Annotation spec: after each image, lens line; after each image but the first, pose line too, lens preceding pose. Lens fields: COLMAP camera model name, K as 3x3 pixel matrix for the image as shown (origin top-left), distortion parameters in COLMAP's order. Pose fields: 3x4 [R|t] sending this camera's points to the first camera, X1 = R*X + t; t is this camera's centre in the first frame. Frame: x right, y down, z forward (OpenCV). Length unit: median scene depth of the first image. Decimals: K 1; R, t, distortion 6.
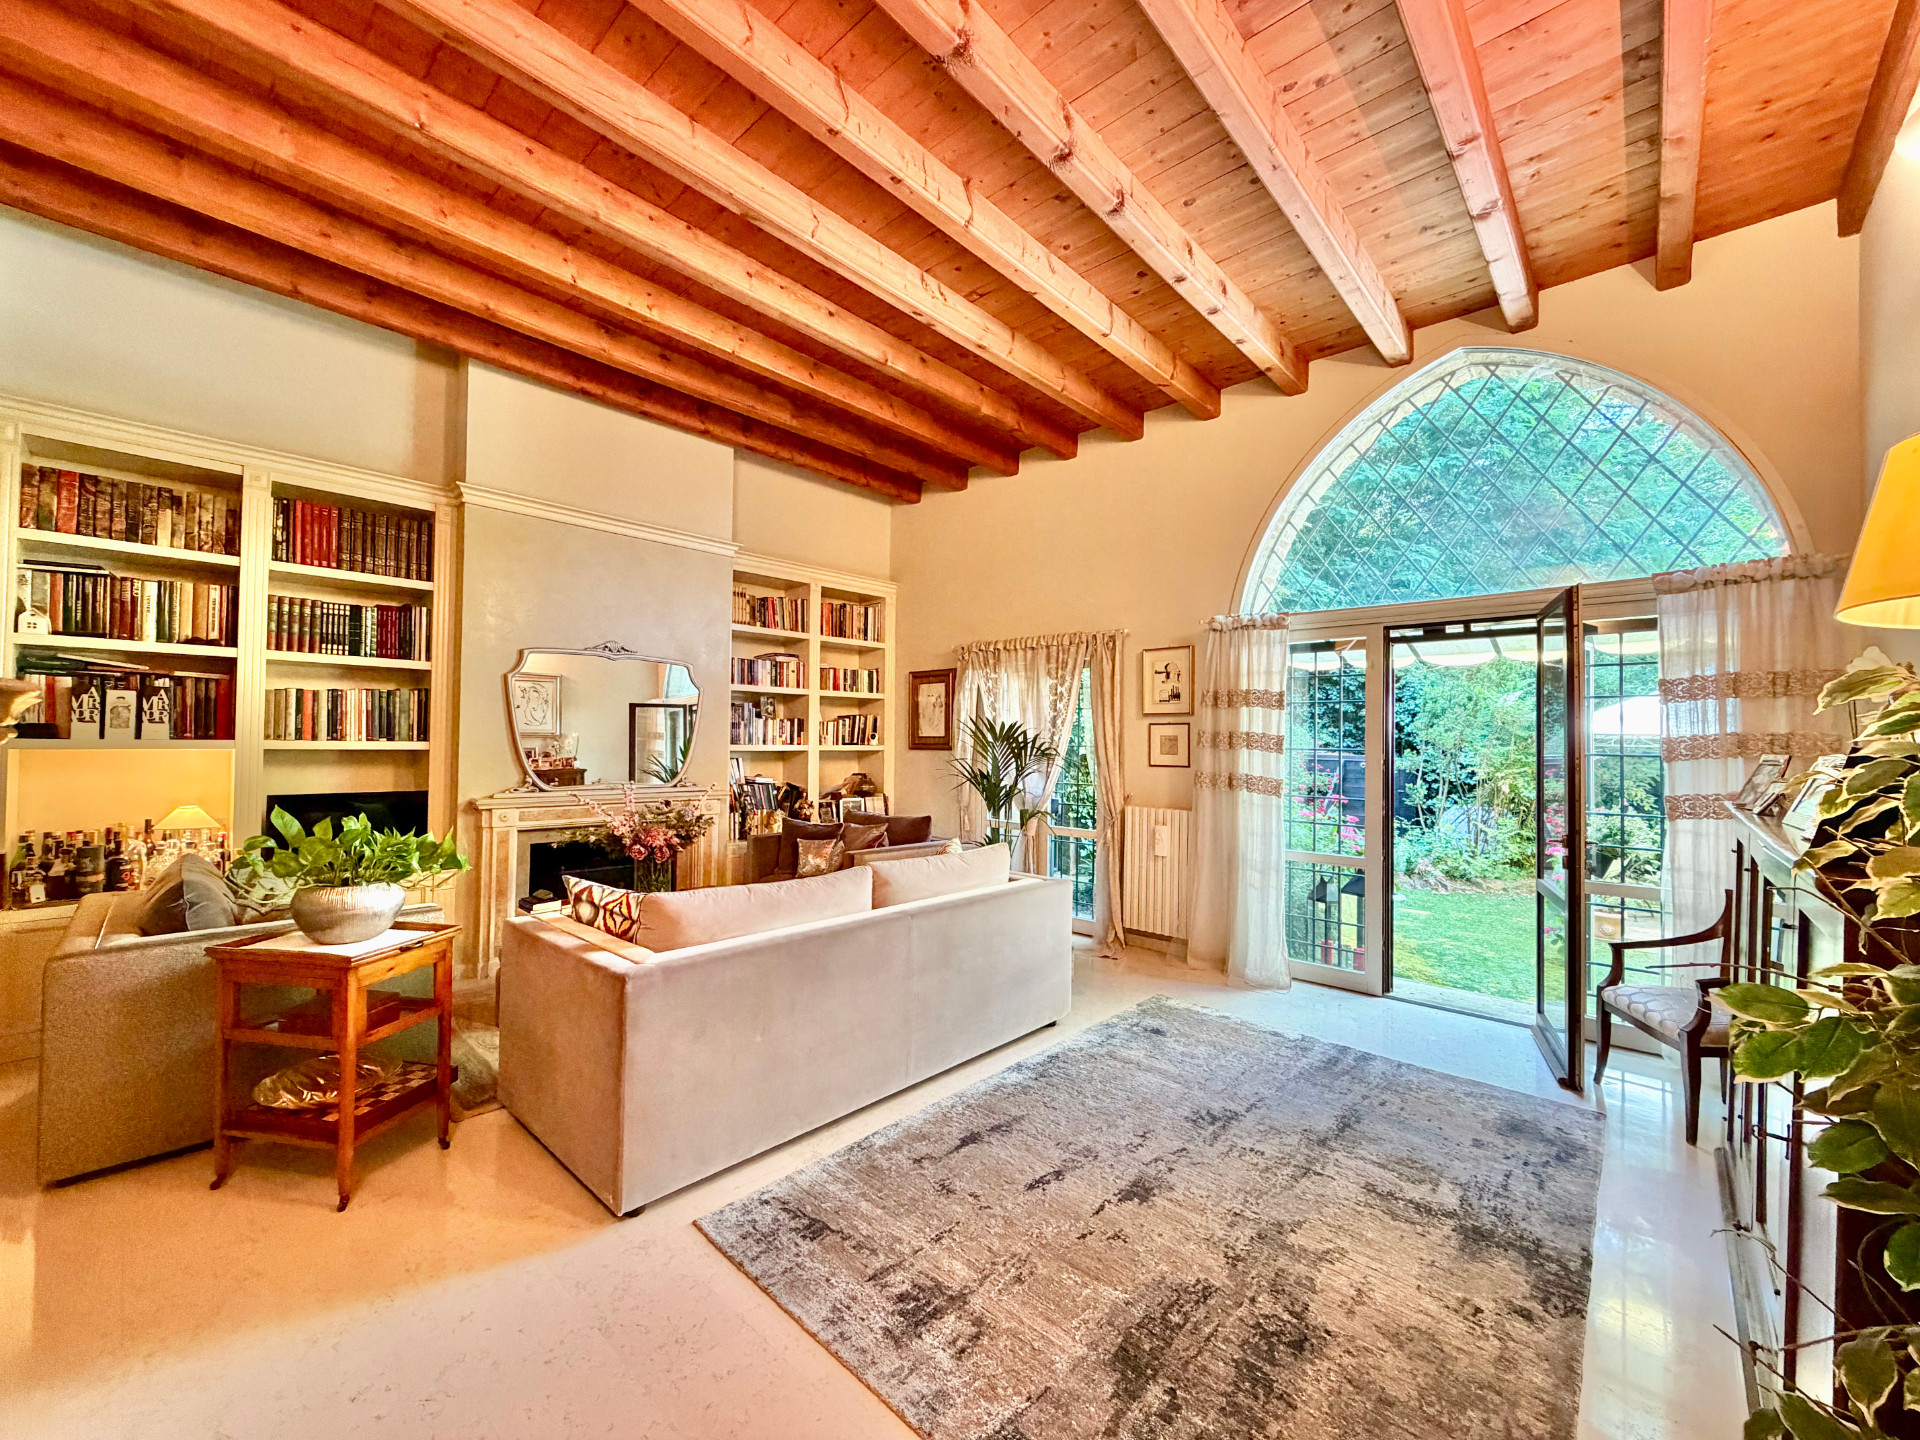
lens RADIAL K [[764.1, 0, 955.3], [0, 764.1, 725.6], [0, 0, 1]] dist [-0.000166, -0.000135]
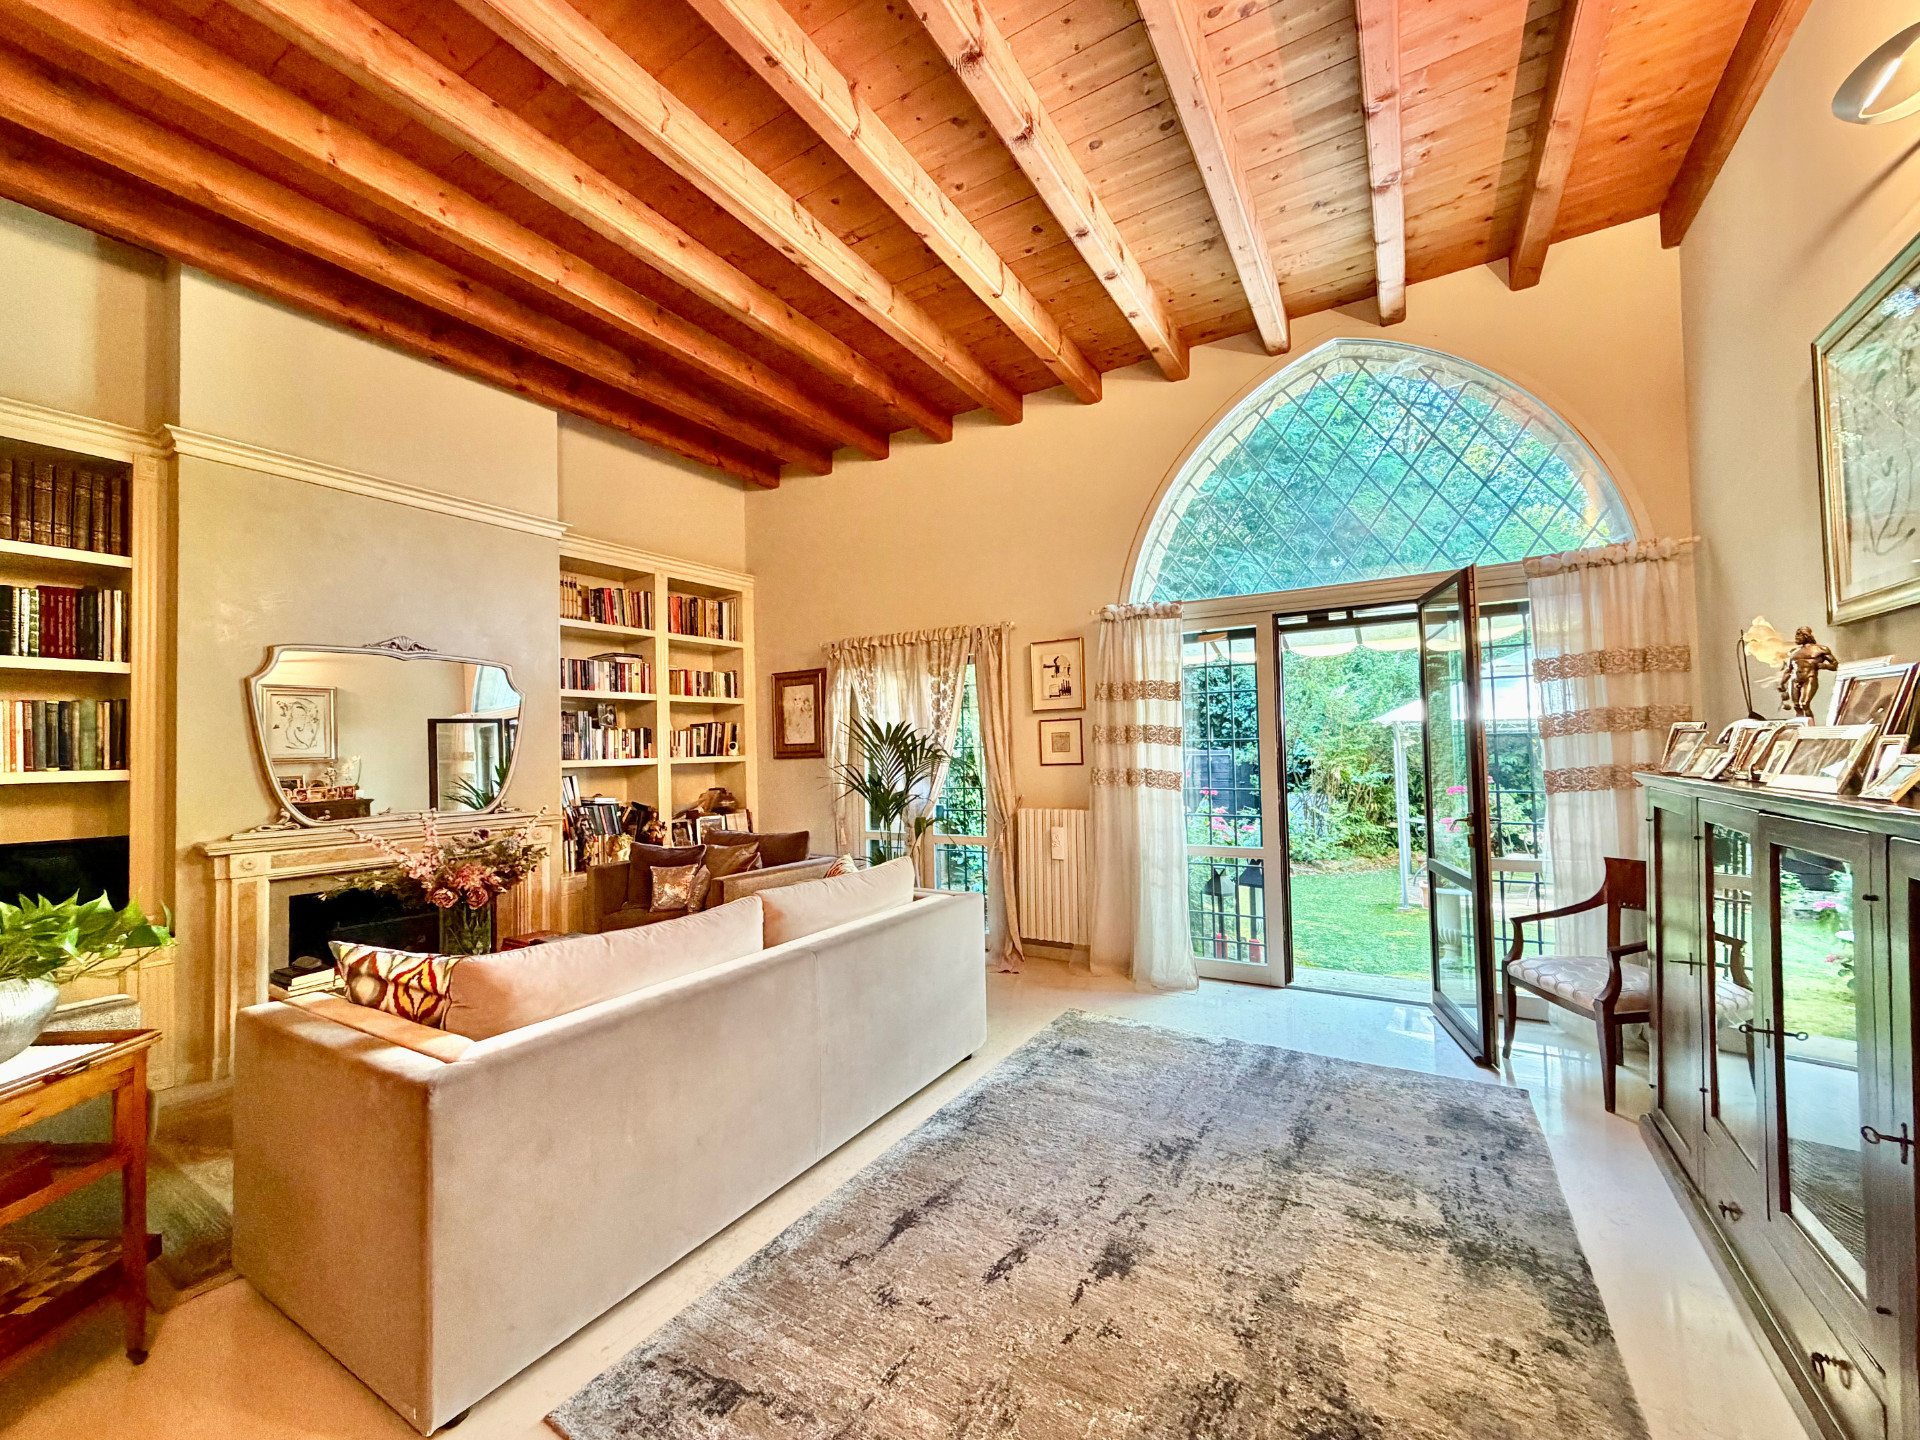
lens RADIAL K [[764.1, 0, 956.4], [0, 764.1, 725.1], [0, 0, 1]] dist [-0.000166, -0.000135]
pose [[0.979347, -0.029562, 0.200012, -0.053064], [0.032229, 0.999430, -0.010087, 0.013085], [-0.199600, 0.016325, 0.979742, 0.126376]]
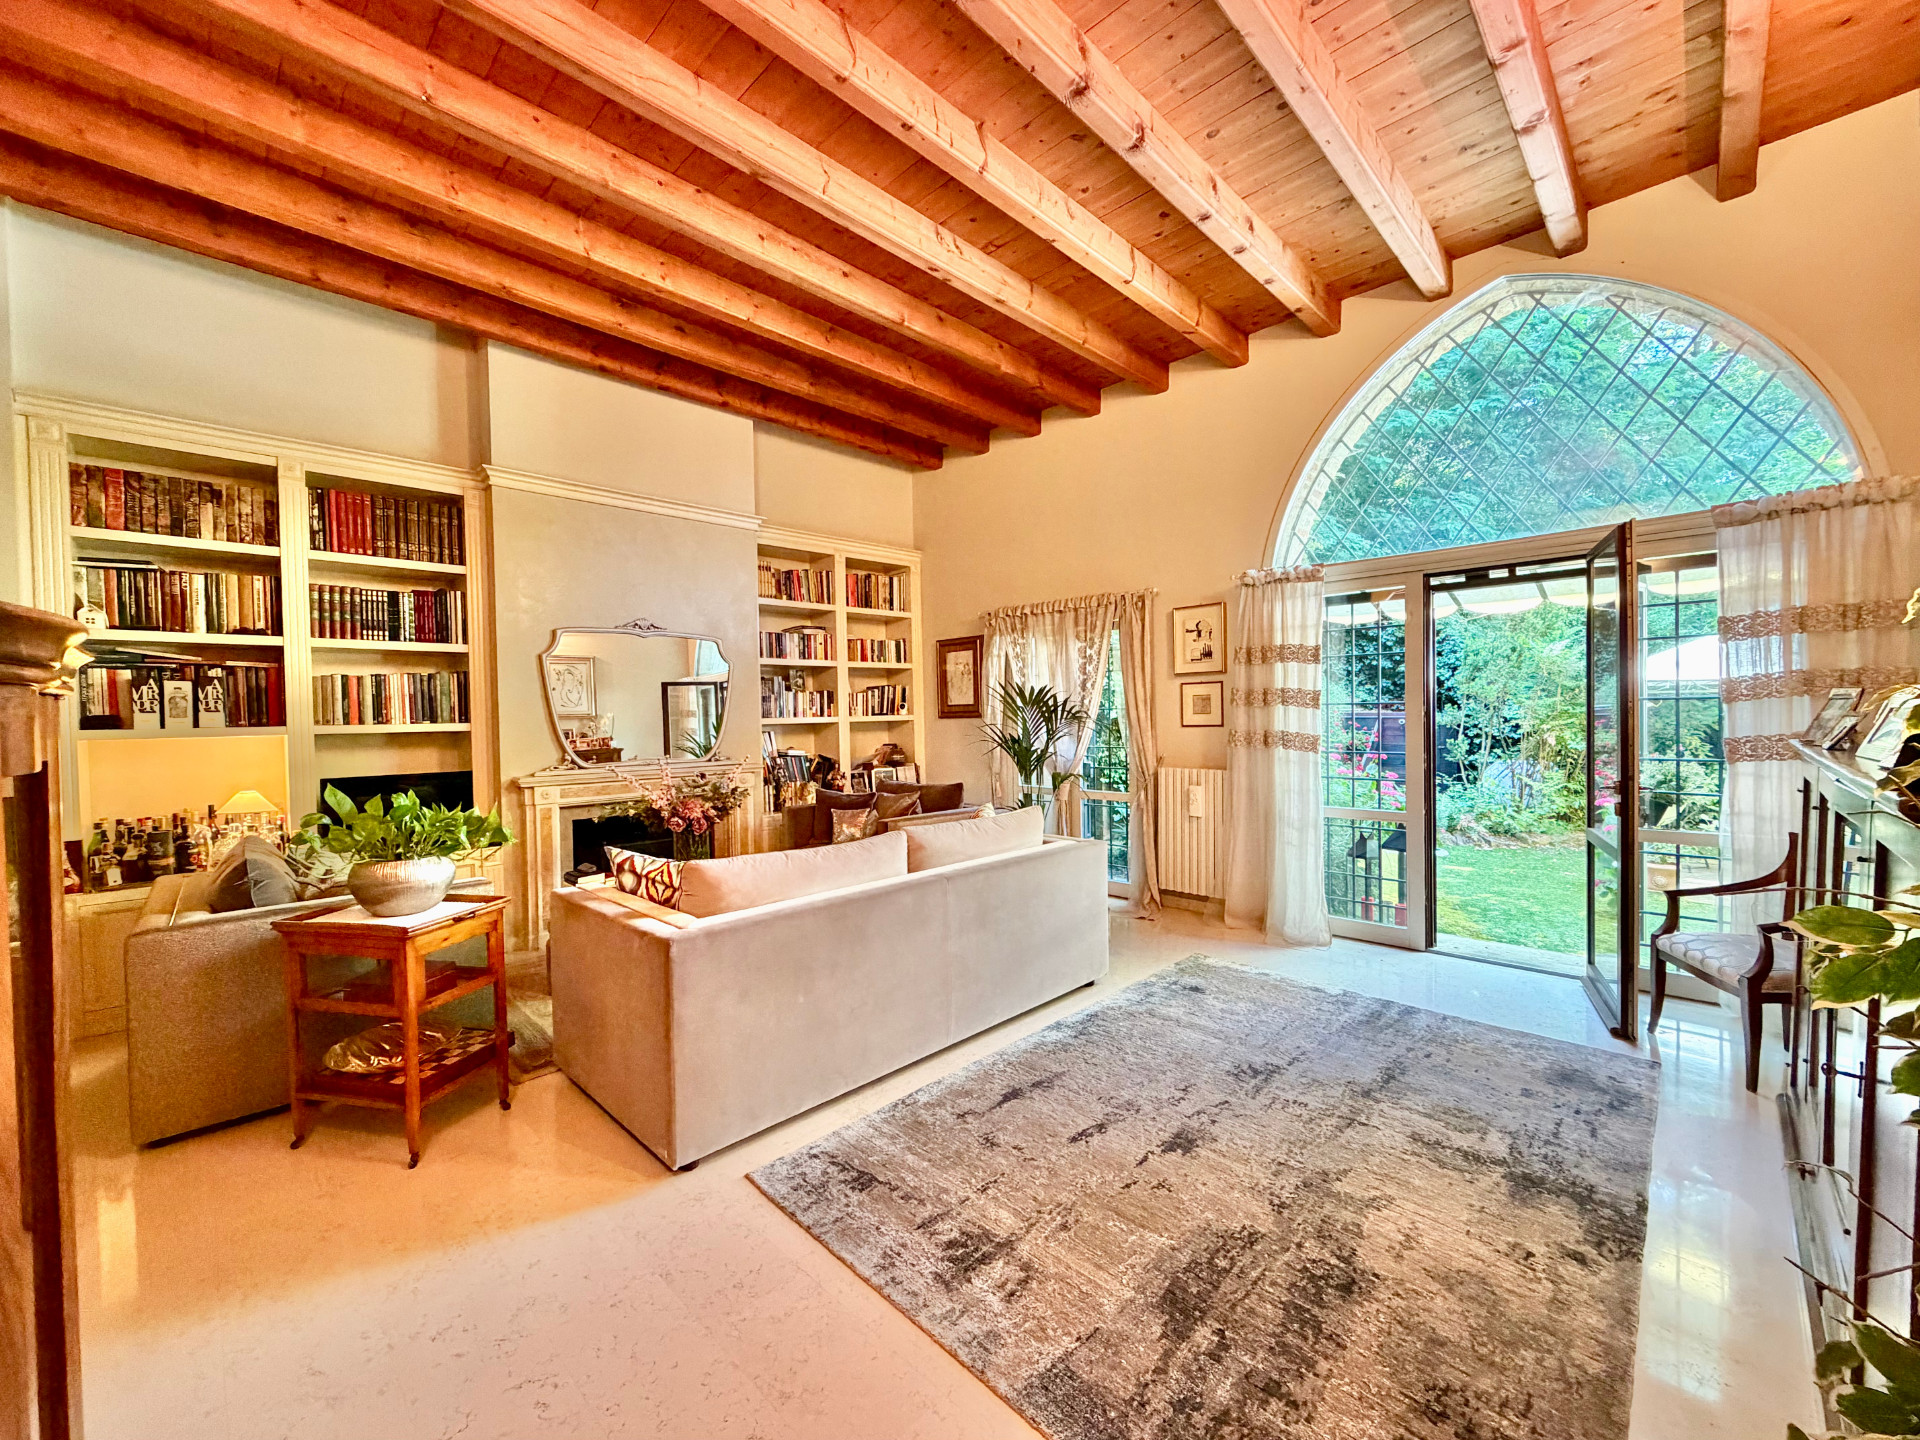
lens RADIAL K [[764.1, 0, 955.4], [0, 764.1, 726.1], [0, 0, 1]] dist [-0.000166, -0.000135]
pose [[0.998818, -0.030308, -0.038011, -0.001784], [0.031714, 0.998814, 0.036946, 0.009396], [0.036847, -0.038108, 0.998594, 0.003116]]
